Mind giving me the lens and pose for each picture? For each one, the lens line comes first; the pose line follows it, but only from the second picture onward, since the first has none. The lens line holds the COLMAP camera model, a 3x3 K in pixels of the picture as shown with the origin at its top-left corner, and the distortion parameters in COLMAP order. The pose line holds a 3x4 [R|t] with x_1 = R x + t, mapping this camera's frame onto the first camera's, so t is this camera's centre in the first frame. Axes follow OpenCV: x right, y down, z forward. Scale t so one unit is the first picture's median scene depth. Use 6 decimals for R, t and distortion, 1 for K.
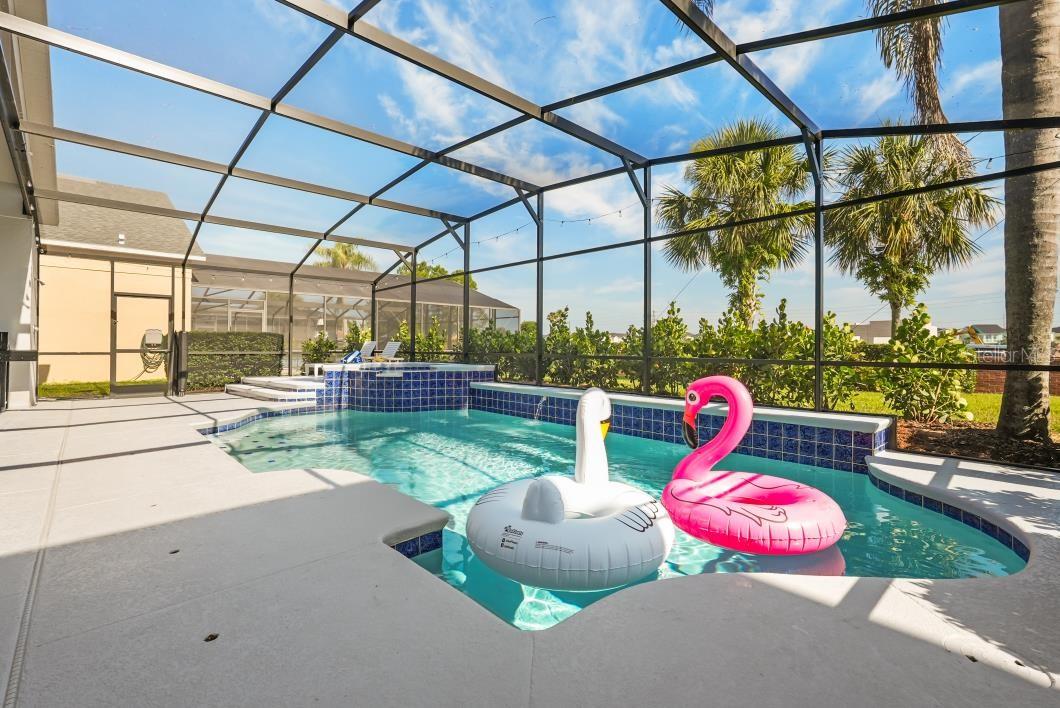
lens RADIAL K [[503.8, 0, 530.0], [0, 503.8, 354.0], [0, 0, 1]] dist [-0.000348, -0.000028]
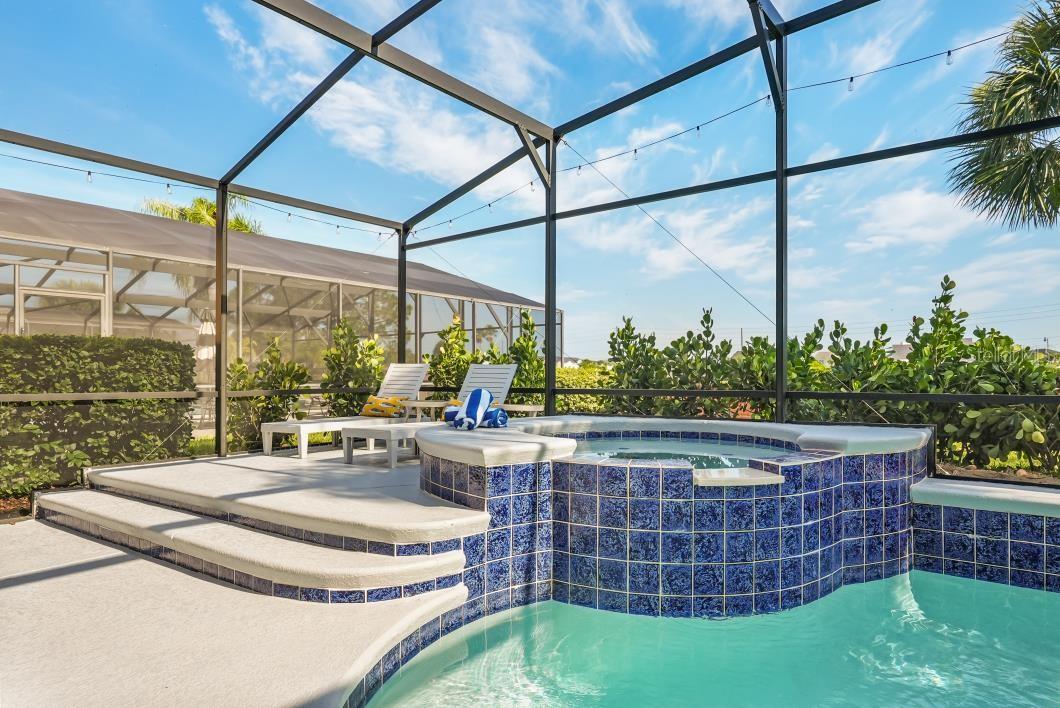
lens RADIAL K [[658.1, 0, 532.2], [0, 658.1, 416.5], [0, 0, 1]] dist [0.003633, 0.000868]
pose [[0.986581, -0.014355, 0.162639, -0.248815], [0.006925, 0.998910, 0.046163, -0.005133], [-0.163124, -0.044417, 0.985605, 0.369641]]
